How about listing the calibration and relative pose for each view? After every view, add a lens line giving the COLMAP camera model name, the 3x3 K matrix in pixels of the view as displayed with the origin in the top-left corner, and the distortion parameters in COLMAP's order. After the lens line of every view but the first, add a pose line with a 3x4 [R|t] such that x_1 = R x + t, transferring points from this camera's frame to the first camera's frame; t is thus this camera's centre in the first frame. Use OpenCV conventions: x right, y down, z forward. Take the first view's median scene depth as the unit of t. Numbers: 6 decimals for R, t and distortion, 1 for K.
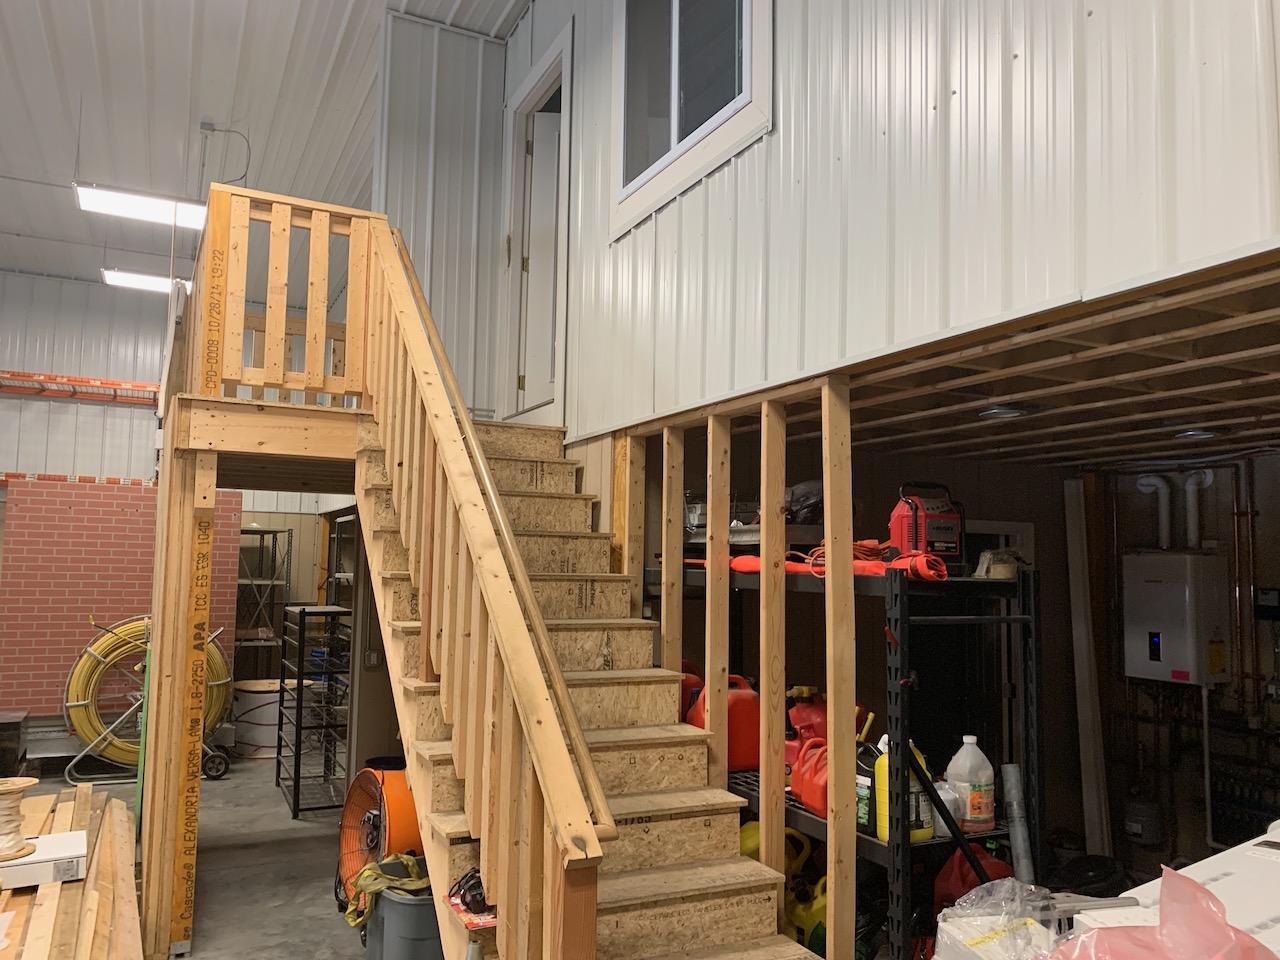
lens RADIAL K [[971.1, 0, 643.0], [0, 971.1, 486.0], [0, 0, 1]] dist [0.014257, -0.001629]
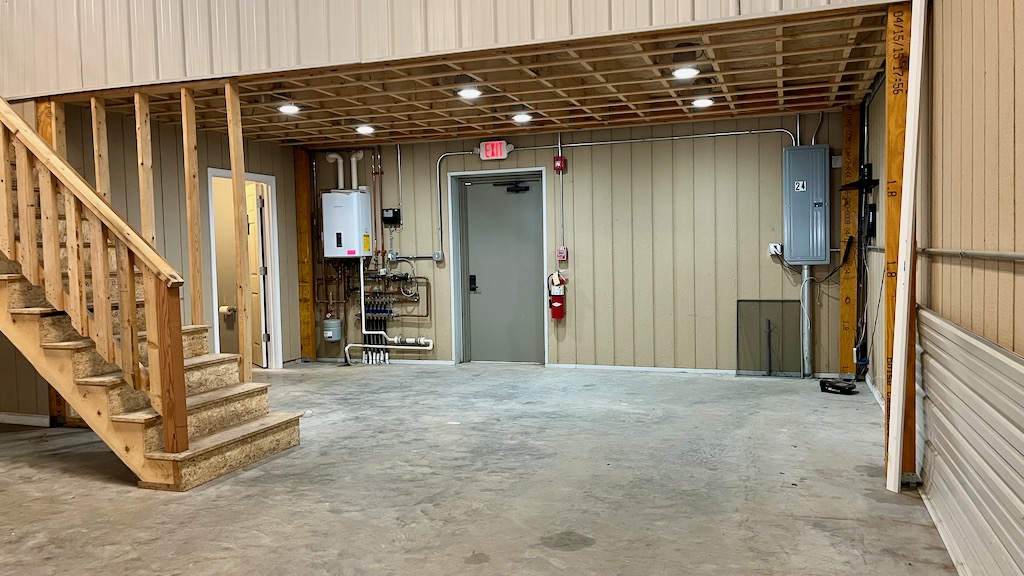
lens RADIAL K [[777.7, 0, 515.6], [0, 777.7, 287.8], [0, 0, 1]] dist [0.066376, -0.087547]
pose [[0.707620, -0.065744, 0.703528, -0.351799], [-0.024312, 0.992807, 0.117230, 0.069887], [-0.706175, -0.100059, 0.700932, -0.380236]]
